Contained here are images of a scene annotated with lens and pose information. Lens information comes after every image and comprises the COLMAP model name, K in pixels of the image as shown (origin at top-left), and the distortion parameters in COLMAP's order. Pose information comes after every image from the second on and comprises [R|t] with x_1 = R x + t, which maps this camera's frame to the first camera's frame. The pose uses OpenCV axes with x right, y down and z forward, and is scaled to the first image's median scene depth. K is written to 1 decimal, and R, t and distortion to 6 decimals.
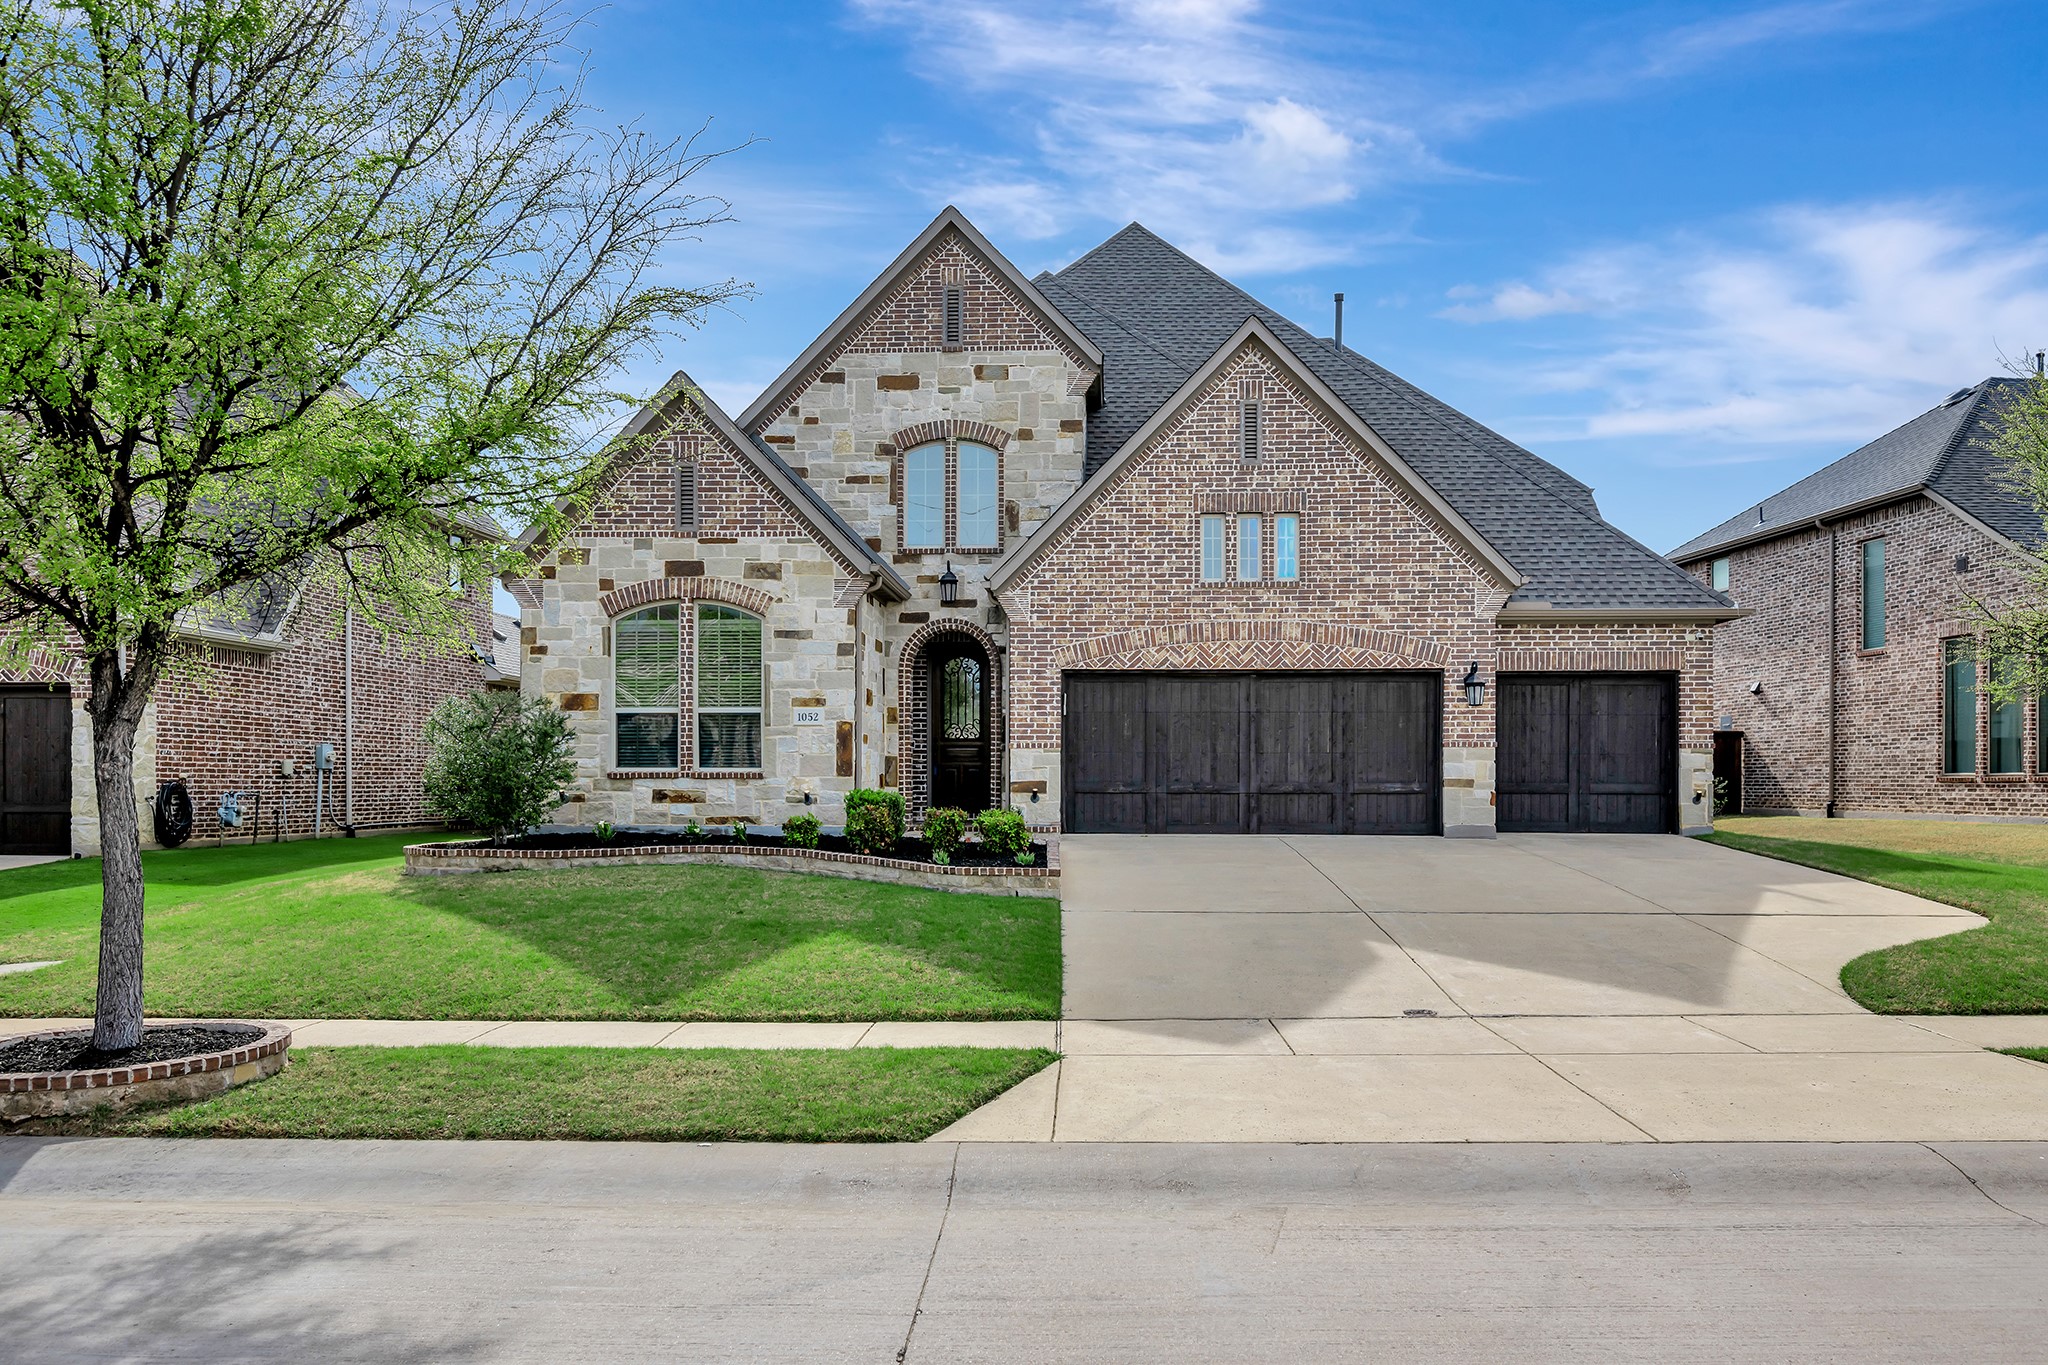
lens RADIAL K [[1475.3, 0, 1024.4], [0, 1475.3, 681.5], [0, 0, 1]] dist [0.002236, 0.001637]
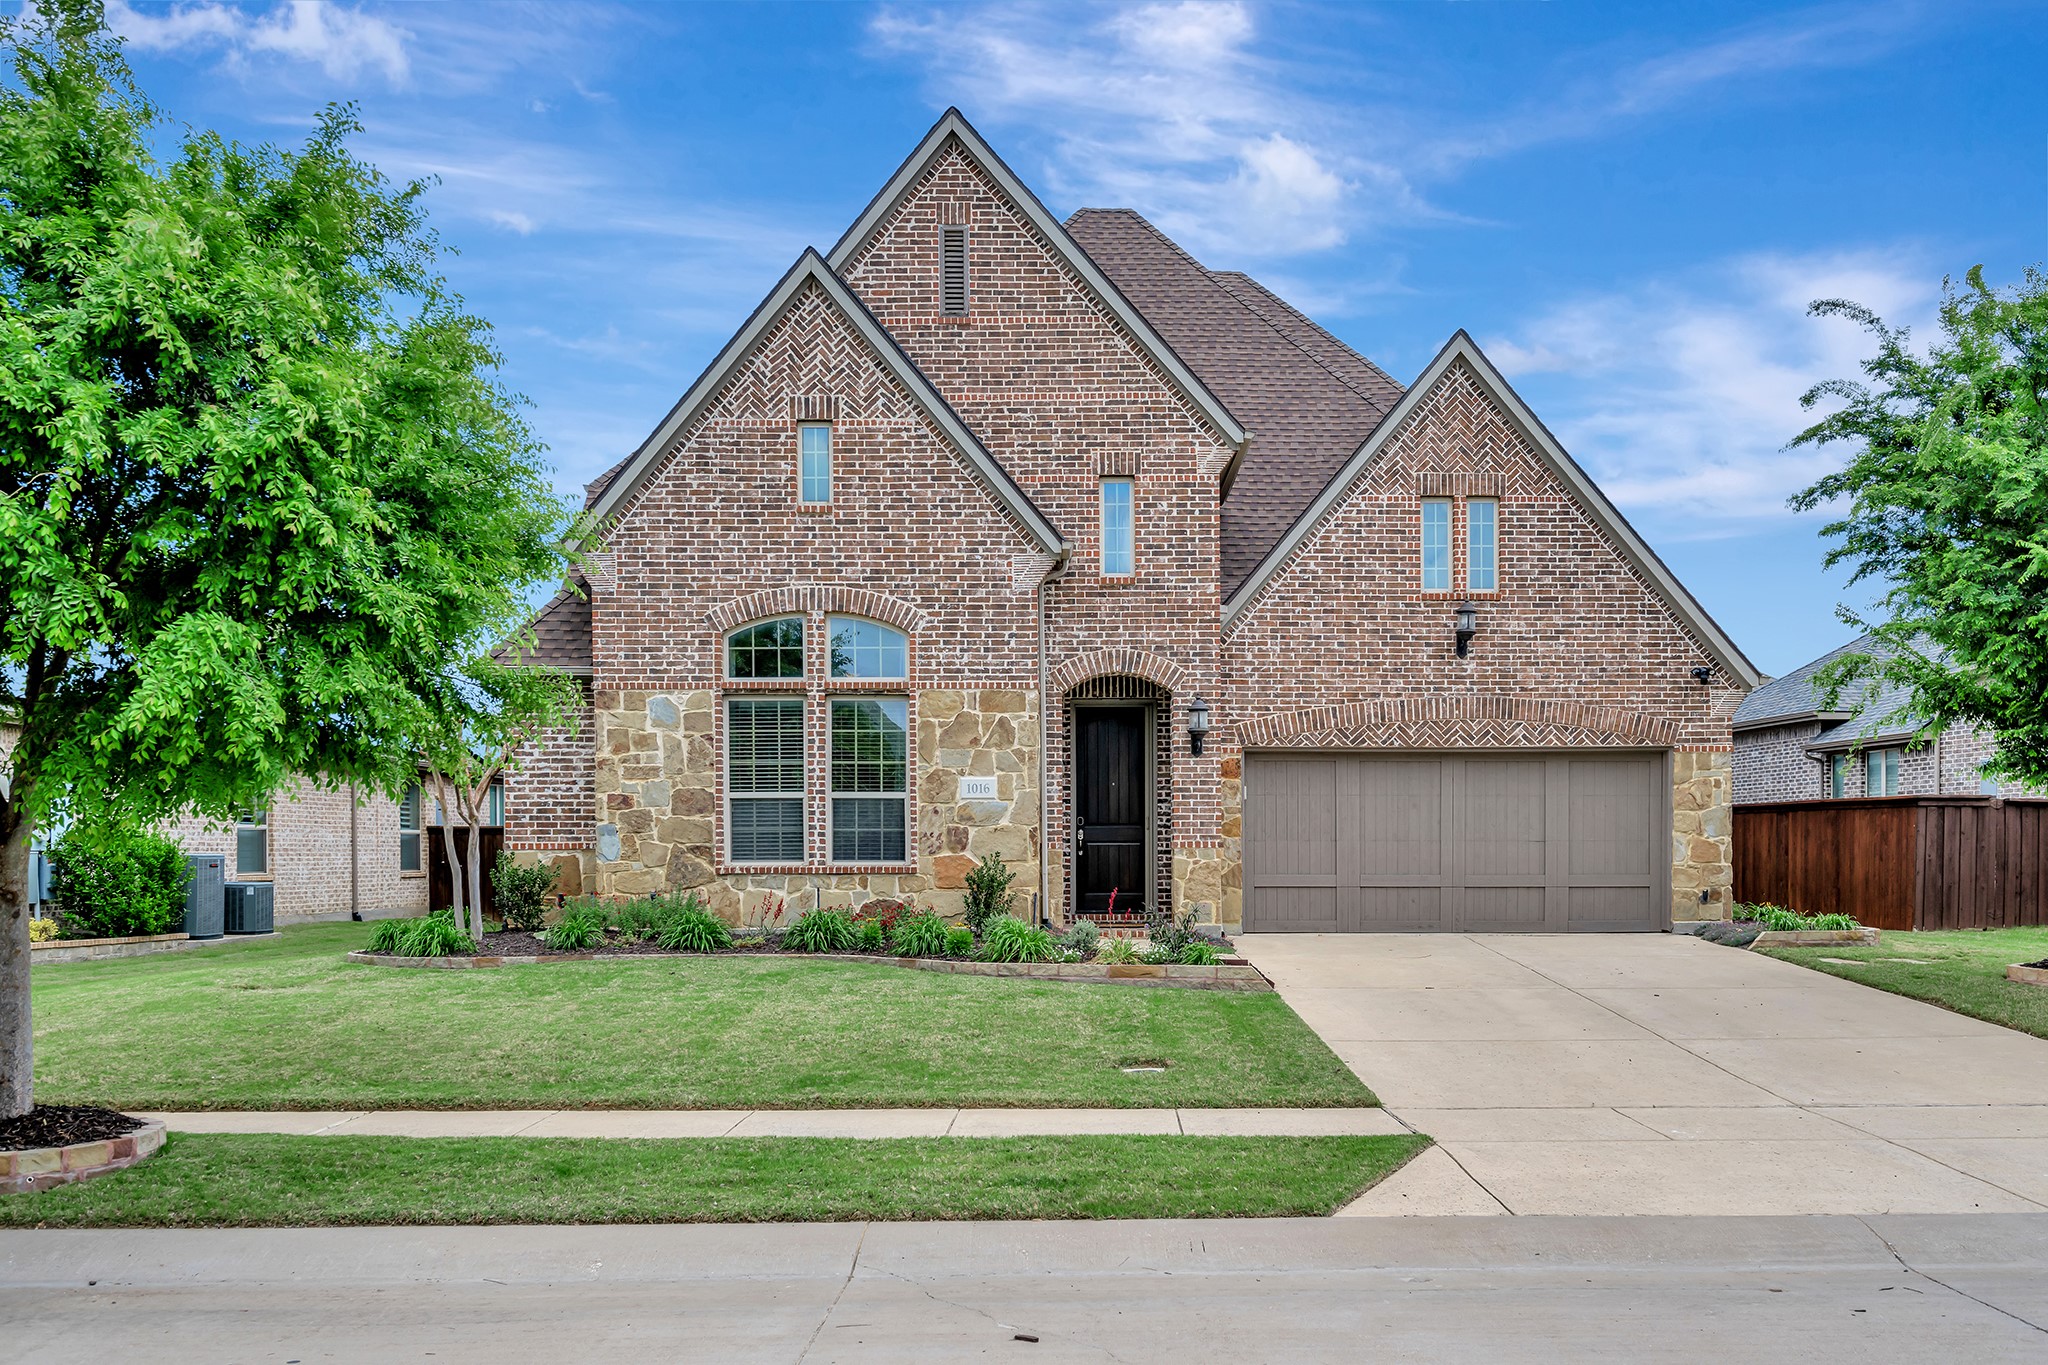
lens RADIAL K [[1787.8, 0, 1023.5], [0, 1787.8, 681.9], [0, 0, 1]] dist [0.006402, -0.000871]
pose [[0.994758, 0.007846, 0.101954, -0.092708], [-0.001864, 0.998277, -0.058642, 0.003297], [-0.102239, 0.058145, 0.993059, -0.052780]]
